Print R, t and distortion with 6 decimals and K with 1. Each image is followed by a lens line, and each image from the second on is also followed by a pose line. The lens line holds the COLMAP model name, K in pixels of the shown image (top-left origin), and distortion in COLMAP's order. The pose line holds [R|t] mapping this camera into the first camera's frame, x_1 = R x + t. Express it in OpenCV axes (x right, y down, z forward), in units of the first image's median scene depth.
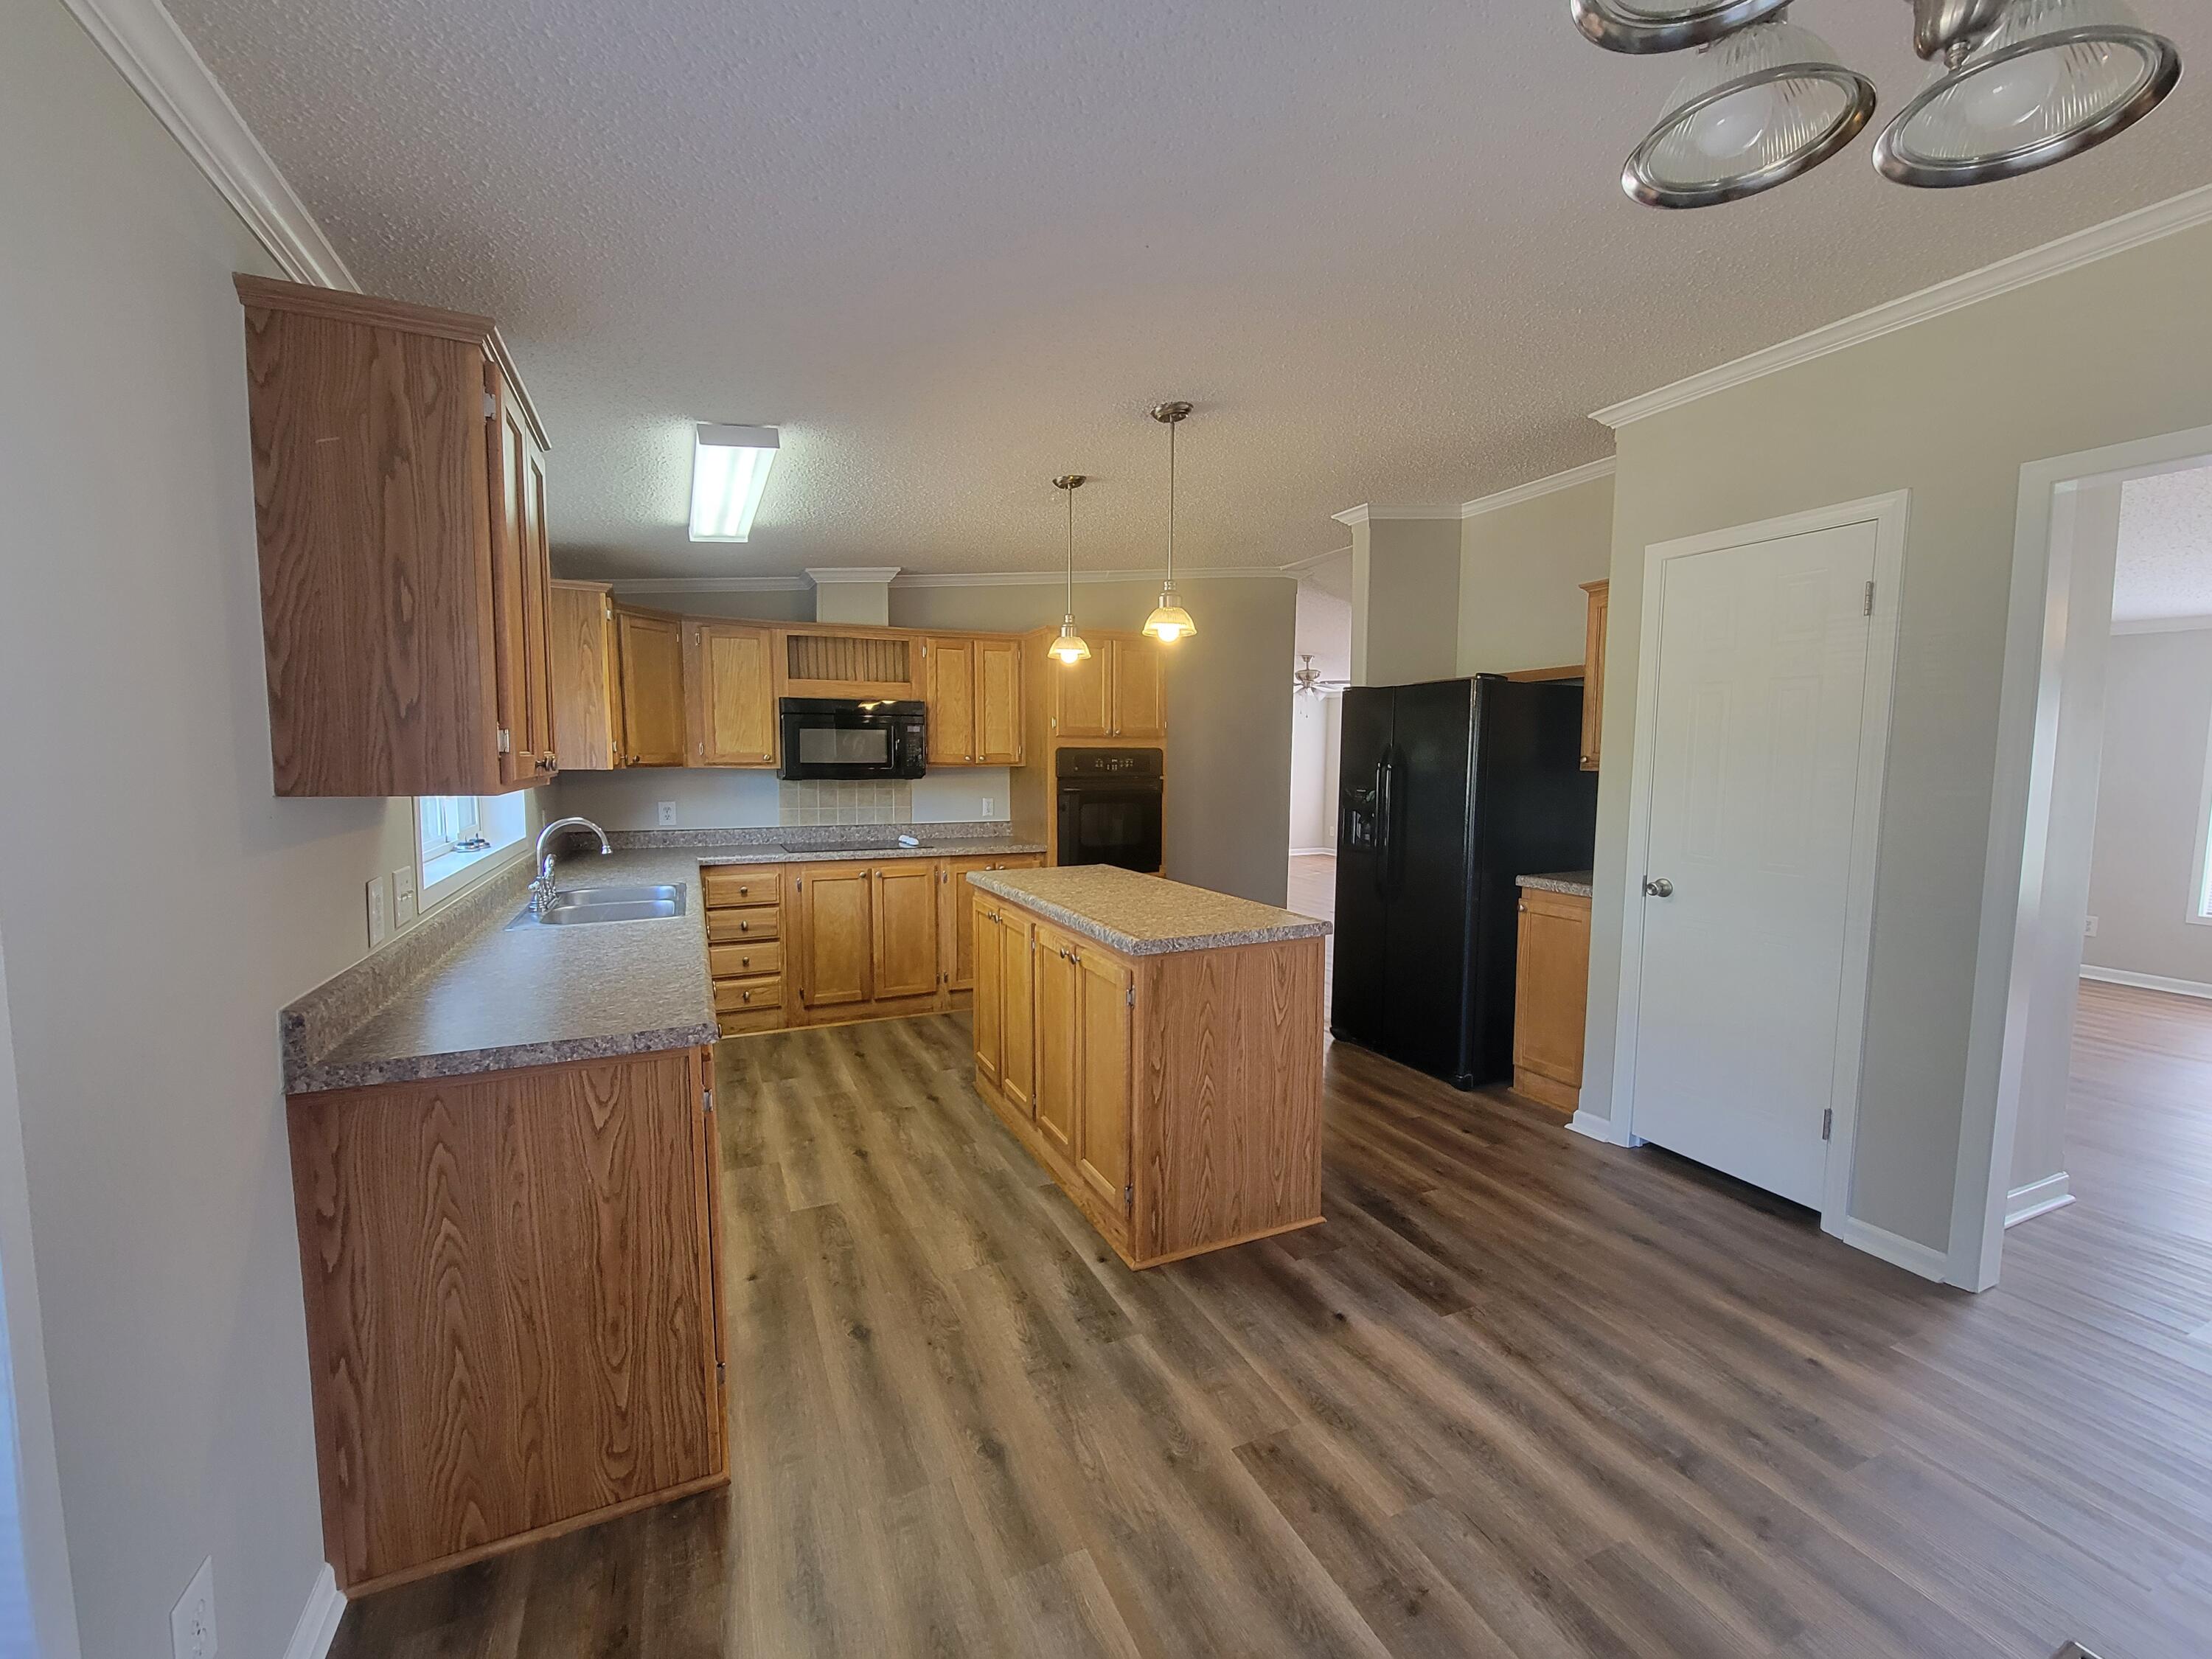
lens RADIAL K [[909.3, 0, 1092.7], [0, 909.3, 832.7], [0, 0, 1]] dist [0.008014, -0.000696]
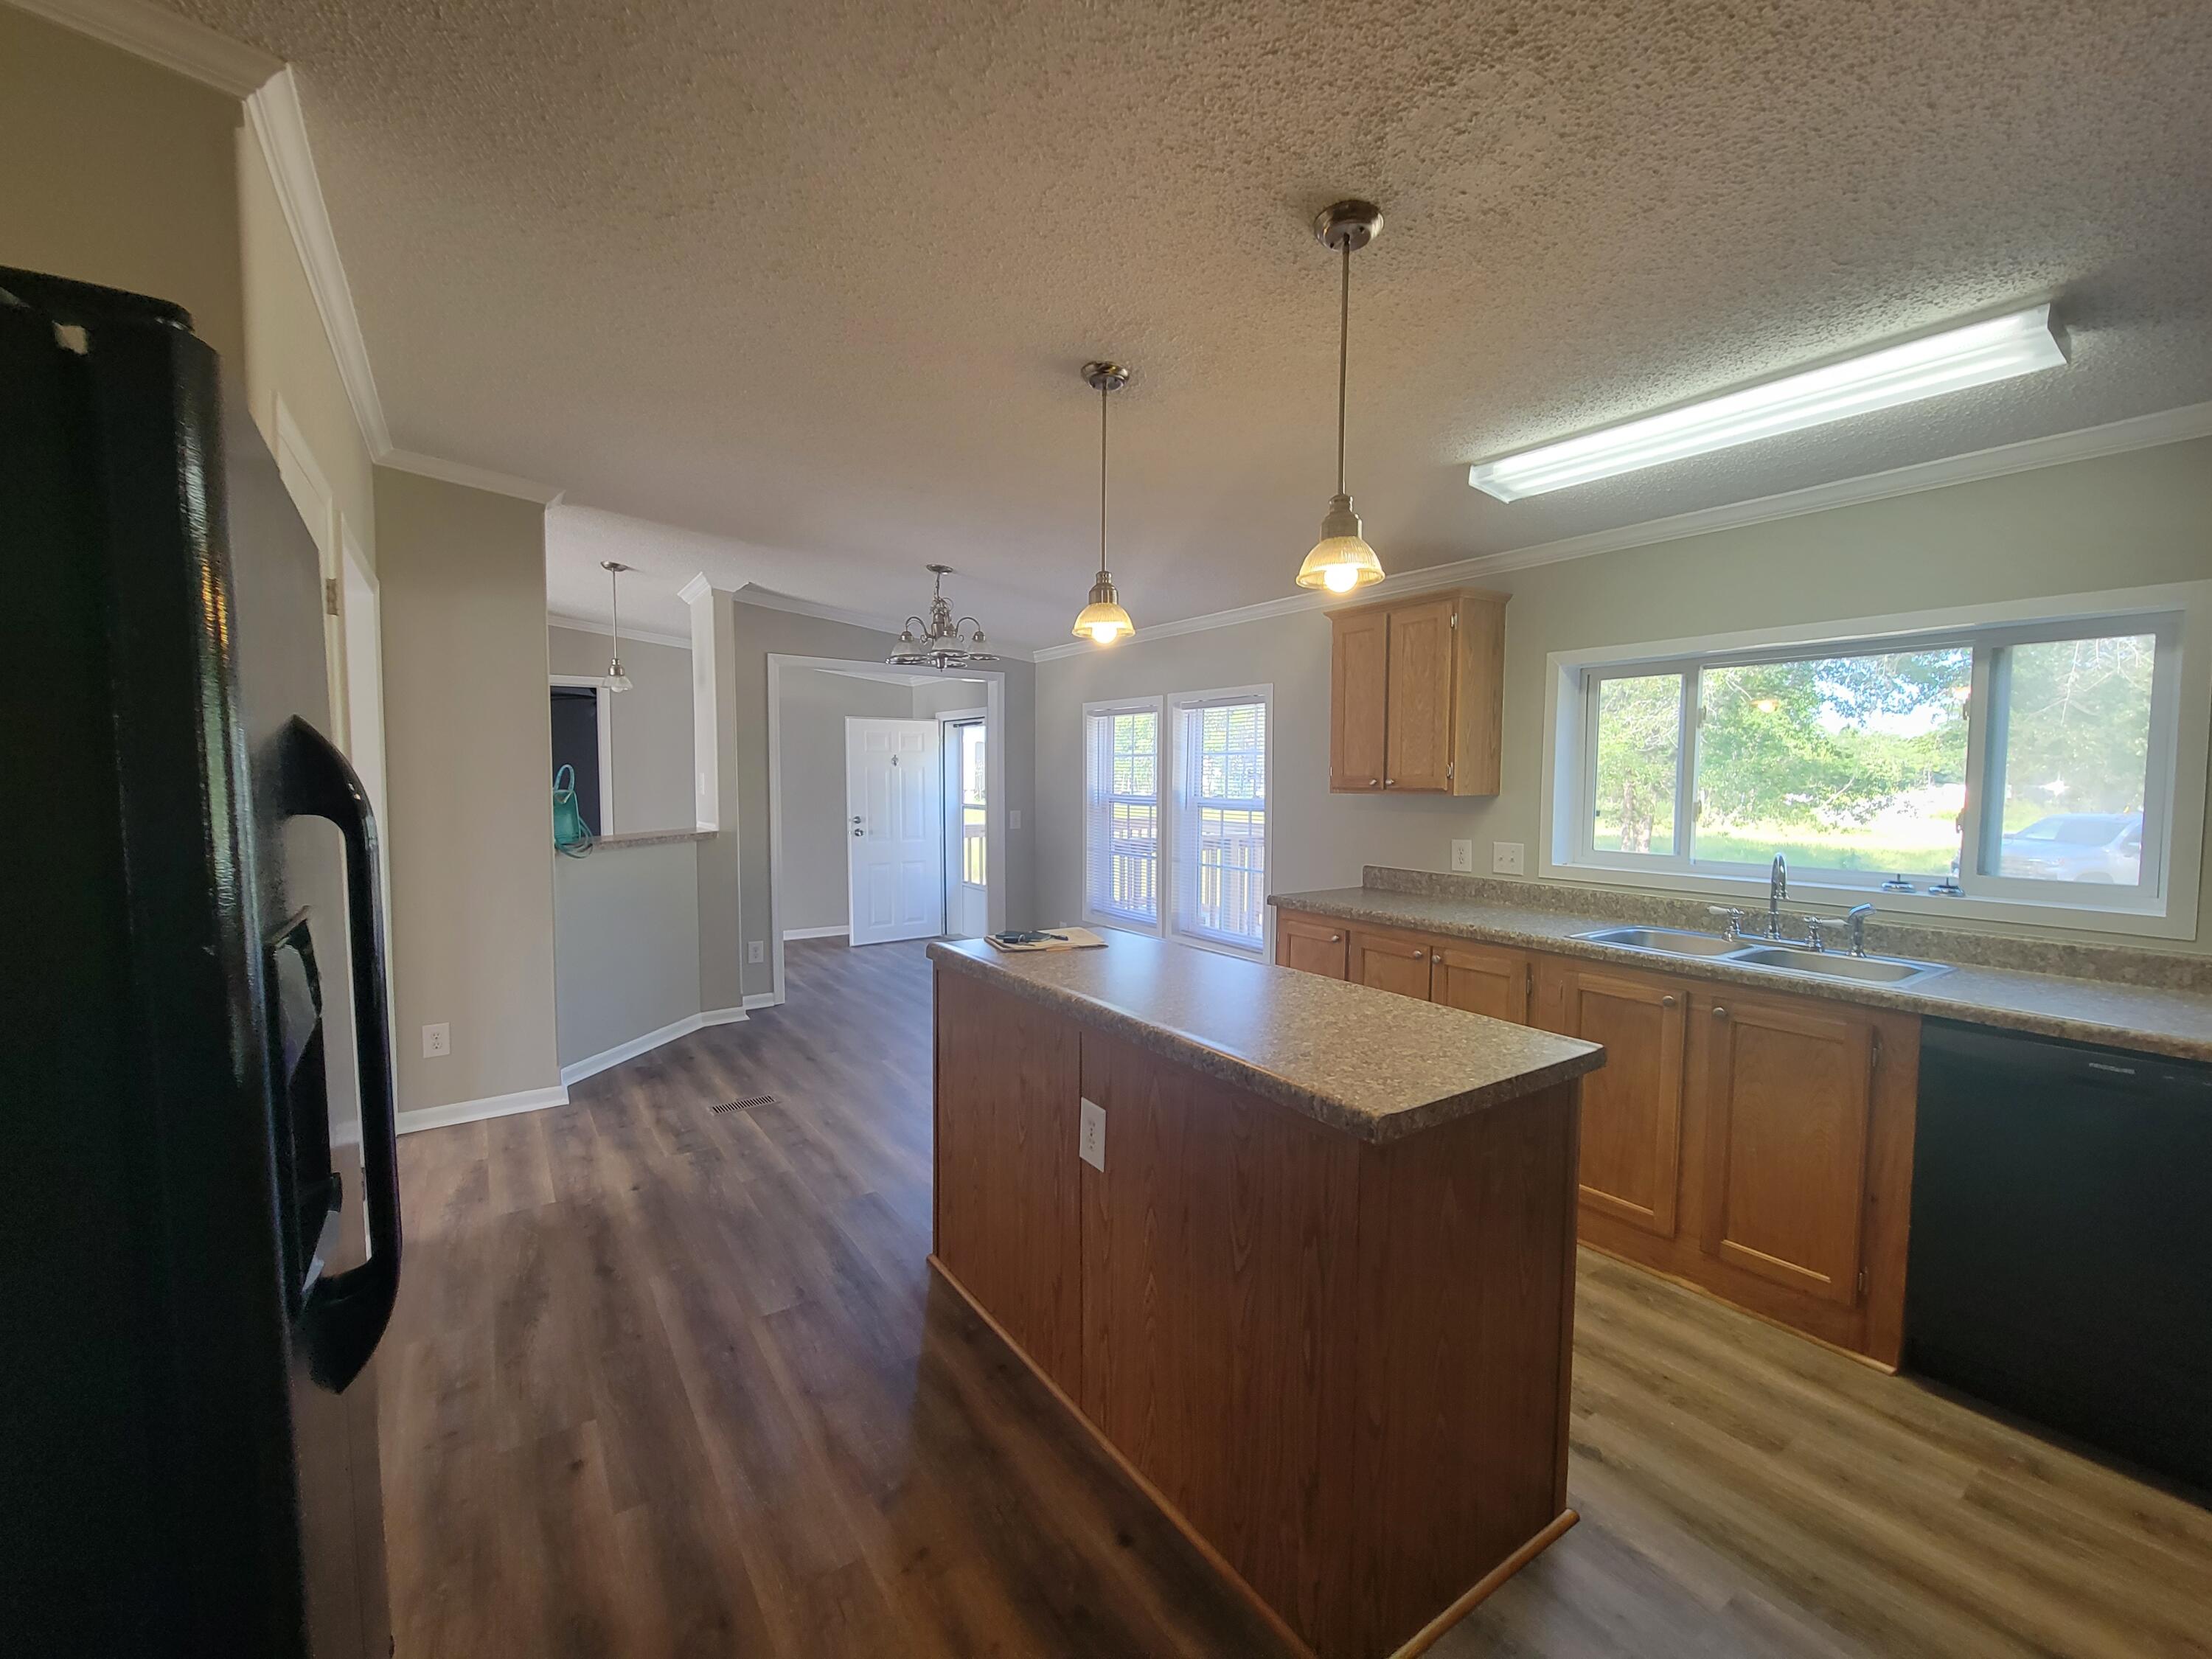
lens RADIAL K [[910.7, 0, 1088.5], [0, 910.7, 830.8], [0, 0, 1]] dist [-0.002310, -0.000661]
pose [[-0.985424, 0.002883, -0.170094, 0.246088], [-0.022646, 0.988734, 0.147957, -0.161017], [0.168604, 0.149652, -0.974257, 1.861818]]
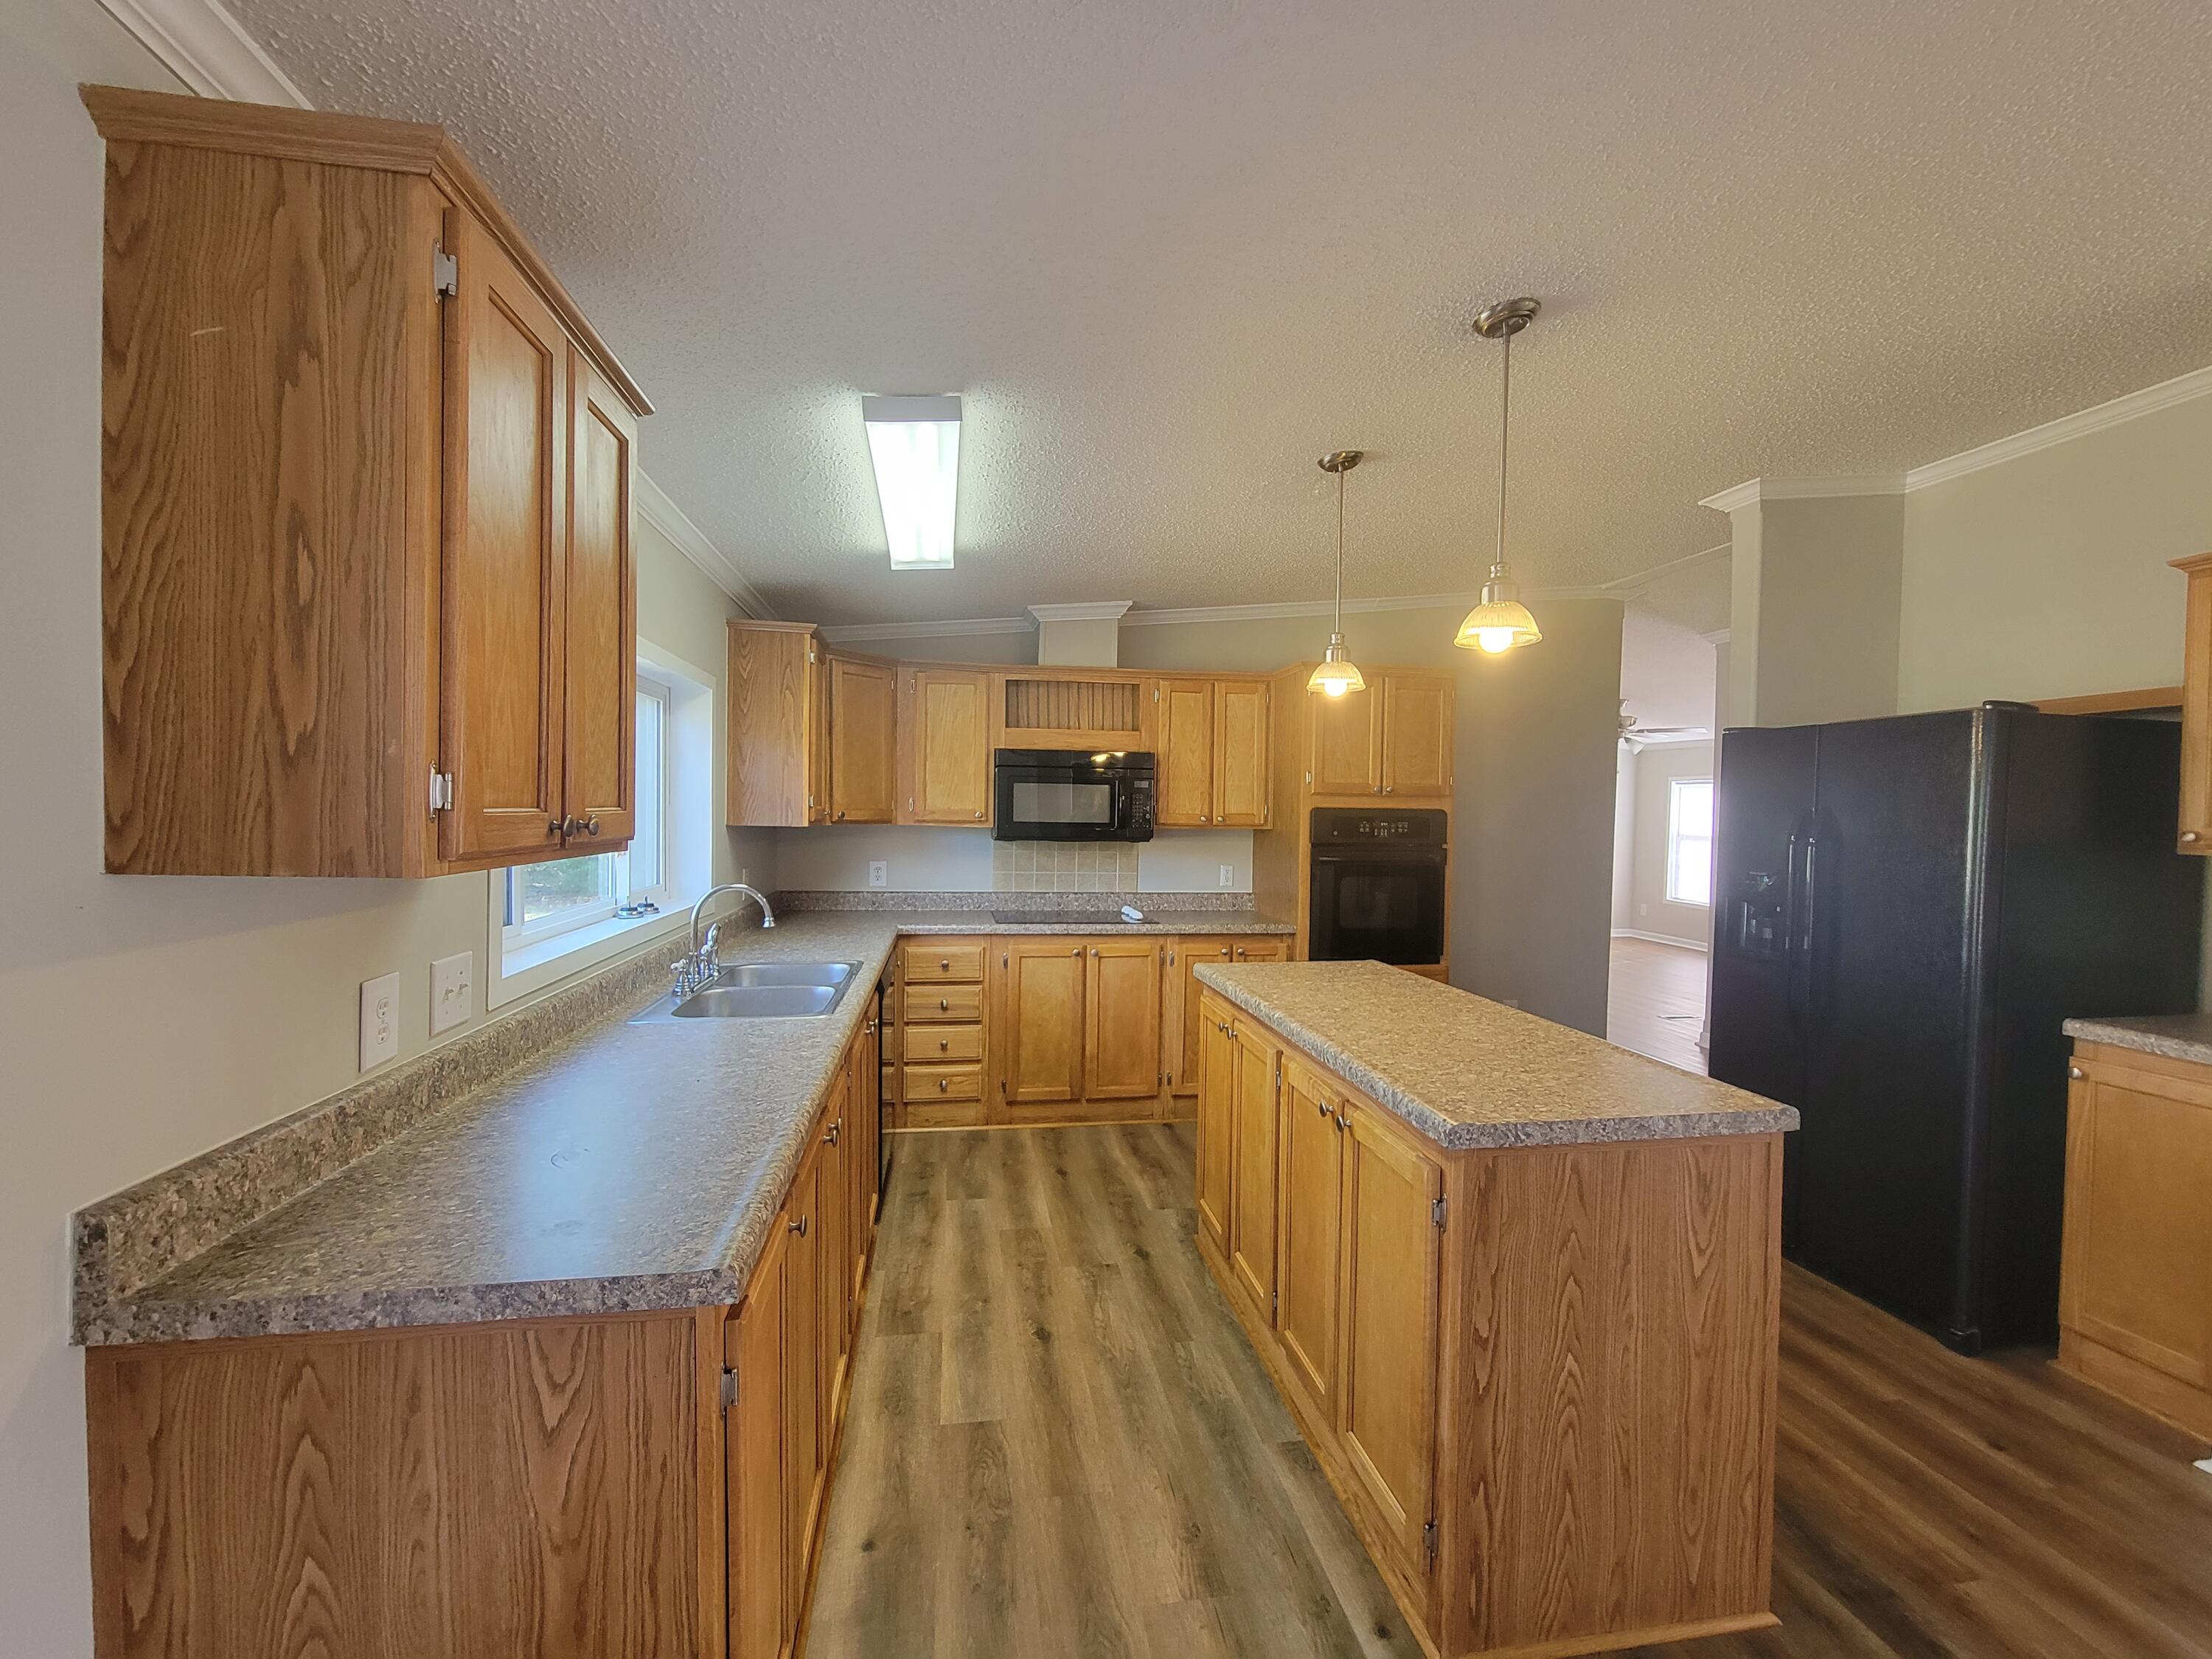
lens RADIAL K [[910.7, 0, 1088.5], [0, 910.7, 830.8], [0, 0, 1]] dist [-0.002310, -0.000661]
pose [[0.963574, 0.018340, -0.266813, -0.024632], [-0.035743, 0.997527, -0.060517, -0.028058], [0.265043, 0.067849, 0.961846, 0.282418]]
